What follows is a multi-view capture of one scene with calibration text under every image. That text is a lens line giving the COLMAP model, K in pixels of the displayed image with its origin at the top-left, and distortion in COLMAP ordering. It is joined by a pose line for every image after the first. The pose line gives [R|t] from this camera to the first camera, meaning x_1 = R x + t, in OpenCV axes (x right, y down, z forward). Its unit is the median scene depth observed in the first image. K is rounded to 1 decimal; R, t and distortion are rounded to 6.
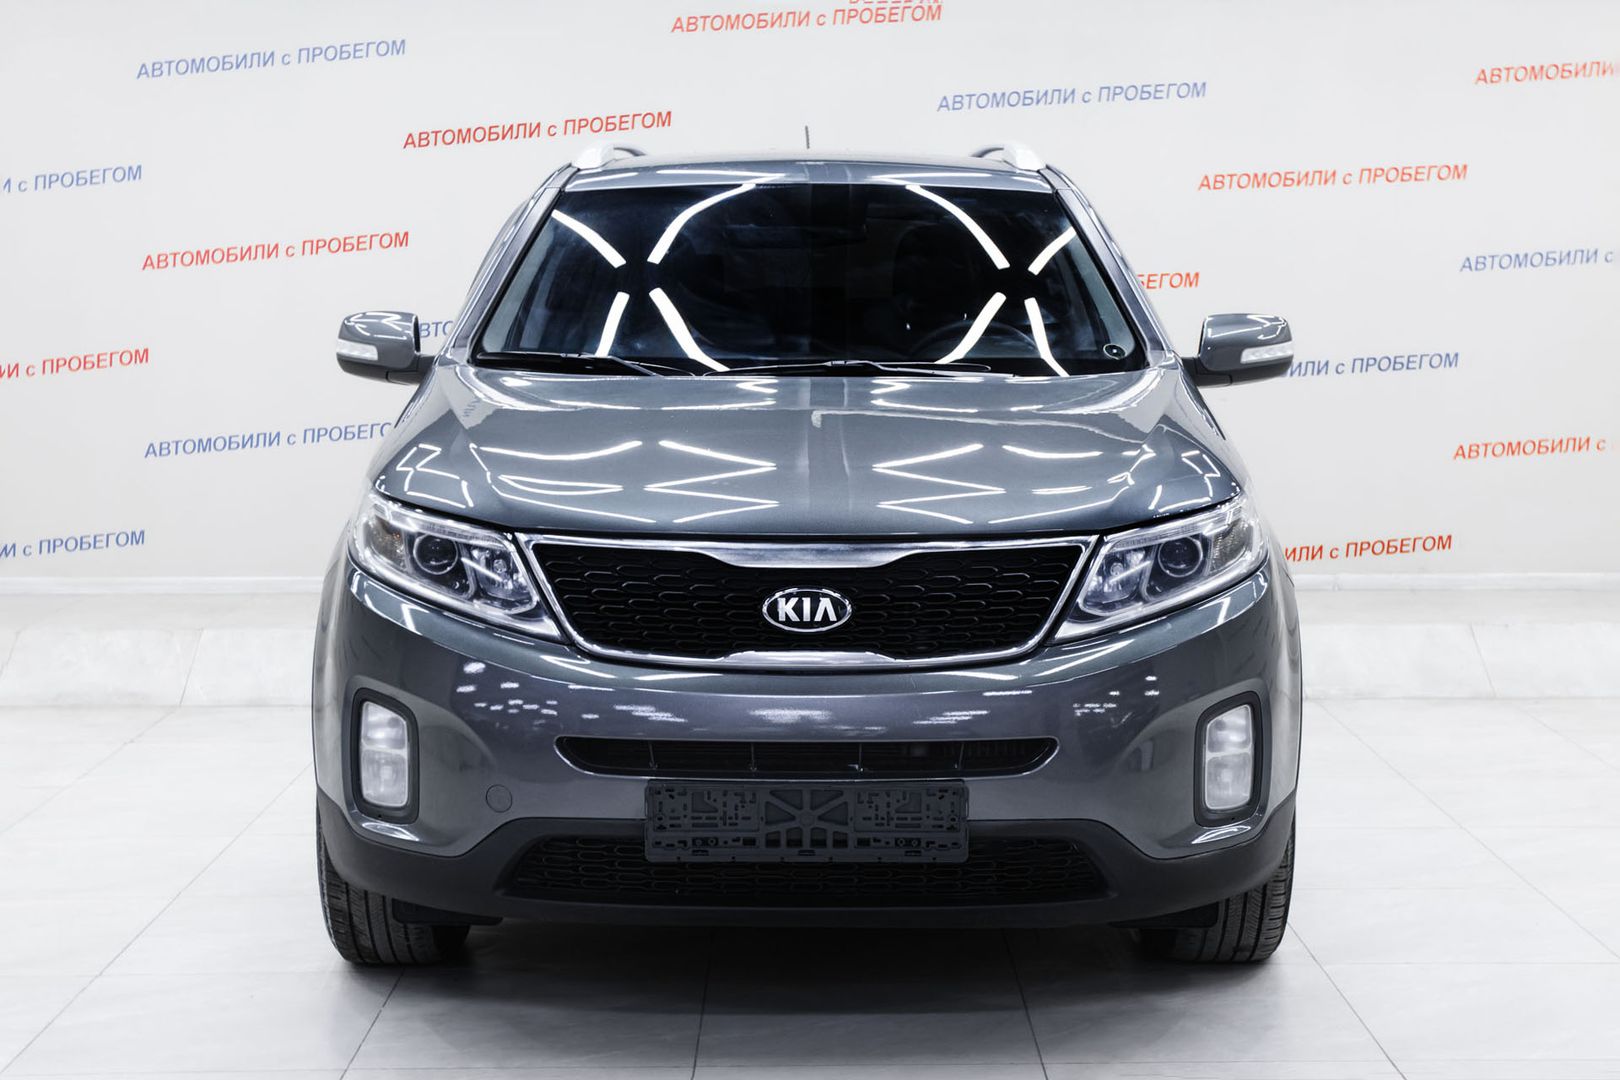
lens RADIAL K [[2435.7, 0, 829.9], [0, 2435.7, 541.1], [0, 0, 1]] dist [0.011202, 0.000000]
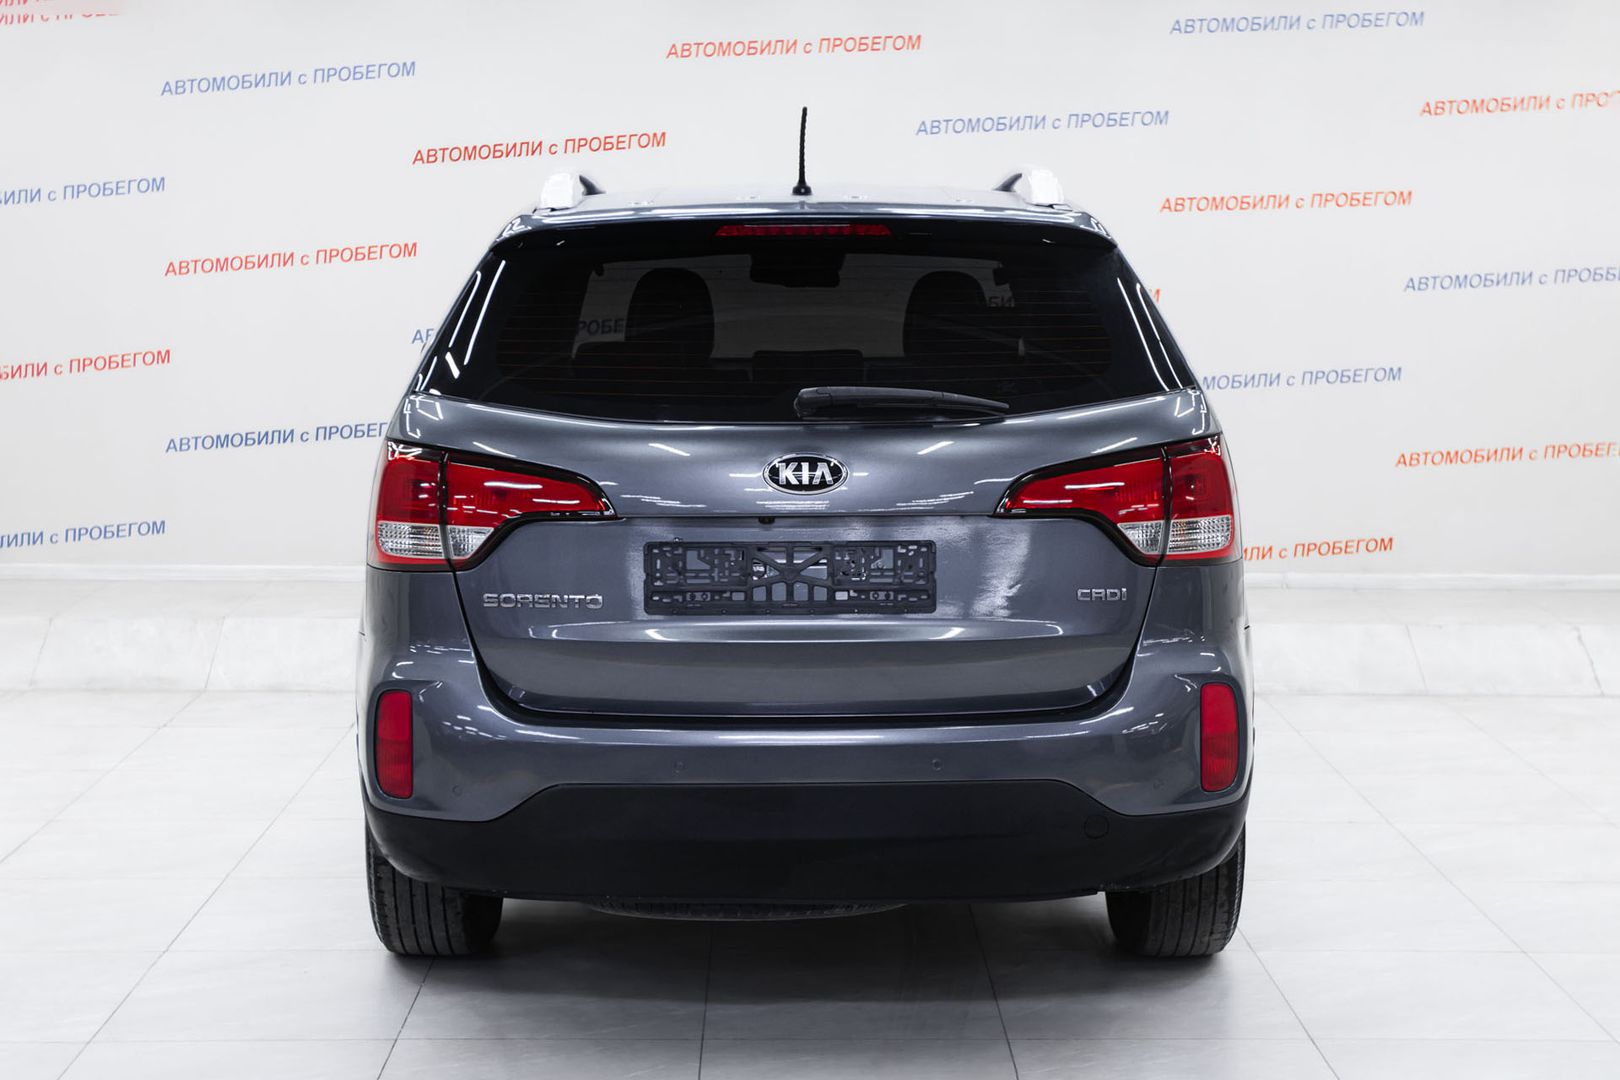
lens RADIAL K [[2435.7, 0, 823.6], [0, 2435.7, 544.9], [0, 0, 1]] dist [0.011202, 0.000000]
pose [[0.999880, 0.009772, 0.012006, -0.007244], [-0.010023, 0.999728, 0.021075, -0.019683], [-0.011796, -0.021193, 0.999706, -0.066495]]
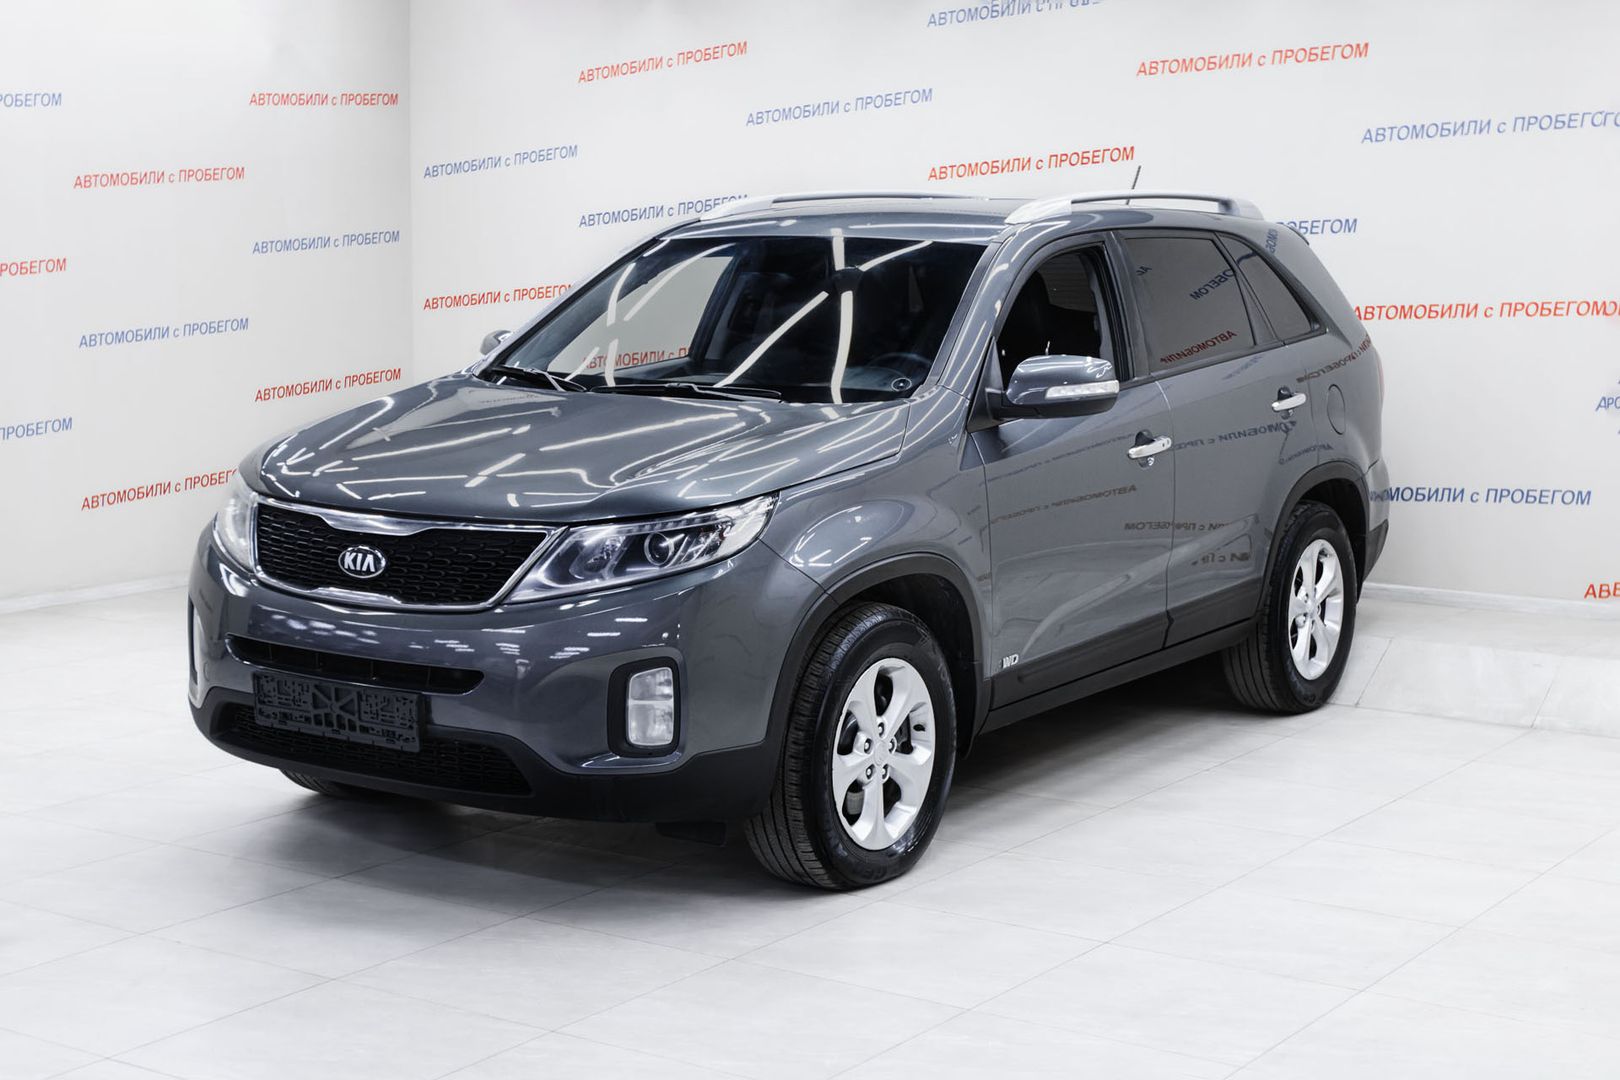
lens RADIAL K [[2435.7, 0, 817.6], [0, 2435.7, 556.1], [0, 0, 1]] dist [0.011202, 0.000000]
pose [[0.830587, 0.080859, -0.550987, 0.447857], [-0.070521, 0.996709, 0.039964, -0.022896], [0.552405, 0.005663, 0.833556, -0.014890]]
